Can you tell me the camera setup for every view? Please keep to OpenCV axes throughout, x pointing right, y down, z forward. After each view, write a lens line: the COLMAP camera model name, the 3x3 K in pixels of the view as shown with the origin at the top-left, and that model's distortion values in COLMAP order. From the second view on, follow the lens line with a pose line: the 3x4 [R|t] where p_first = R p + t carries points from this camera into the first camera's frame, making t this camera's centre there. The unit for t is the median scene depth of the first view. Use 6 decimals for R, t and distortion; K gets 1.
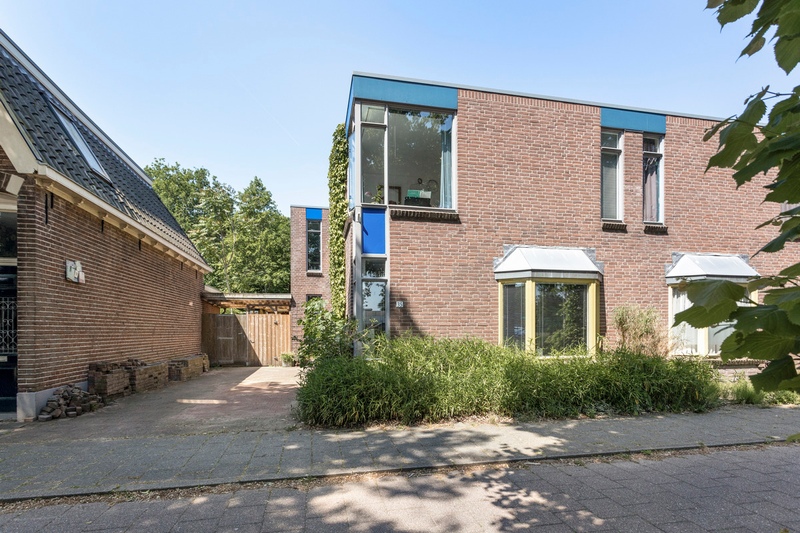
lens RADIAL K [[405.3, 0, 382.7], [0, 405.3, 328.4], [0, 0, 1]] dist [0.002532, 0.000537]
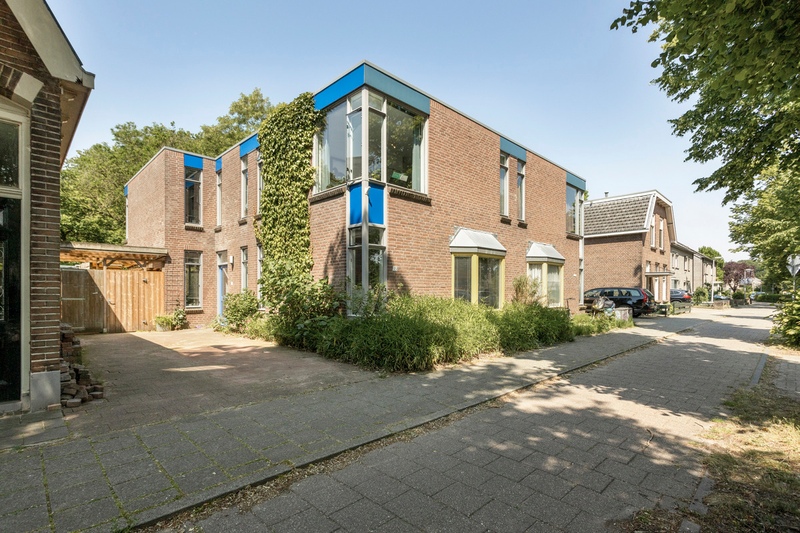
lens RADIAL K [[386.7, 0, 400.9], [0, 386.7, 291.6], [0, 0, 1]] dist [0.000015, -0.000083]
pose [[0.838334, 0.003552, 0.545146, -0.535519], [-0.007493, 0.999959, 0.005008, 0.002235], [-0.545106, -0.008283, 0.838326, 0.040160]]
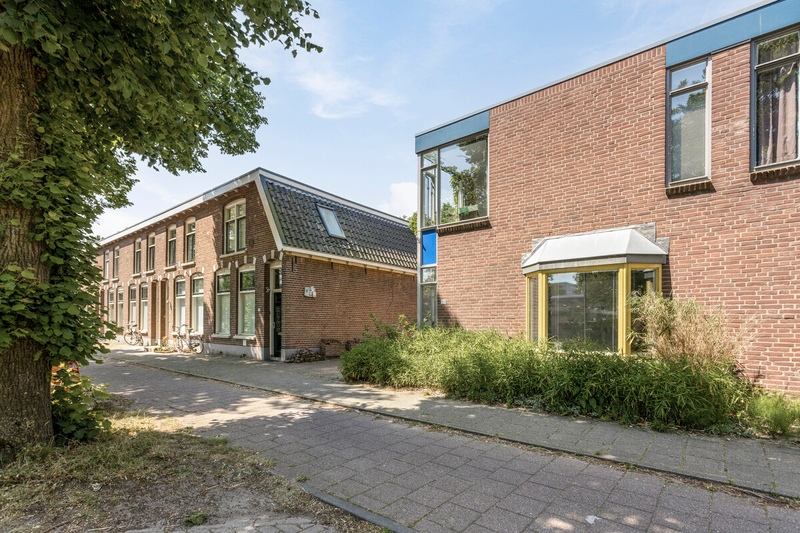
lens RADIAL K [[374.8, 0, 400.1], [0, 374.8, 320.7], [0, 0, 1]] dist [0.010824, -0.000125]
pose [[0.644915, 0.001425, -0.764253, 0.816165], [-0.005352, 0.999982, -0.002651, 0.003810], [0.764235, 0.005800, 0.644912, 0.131709]]
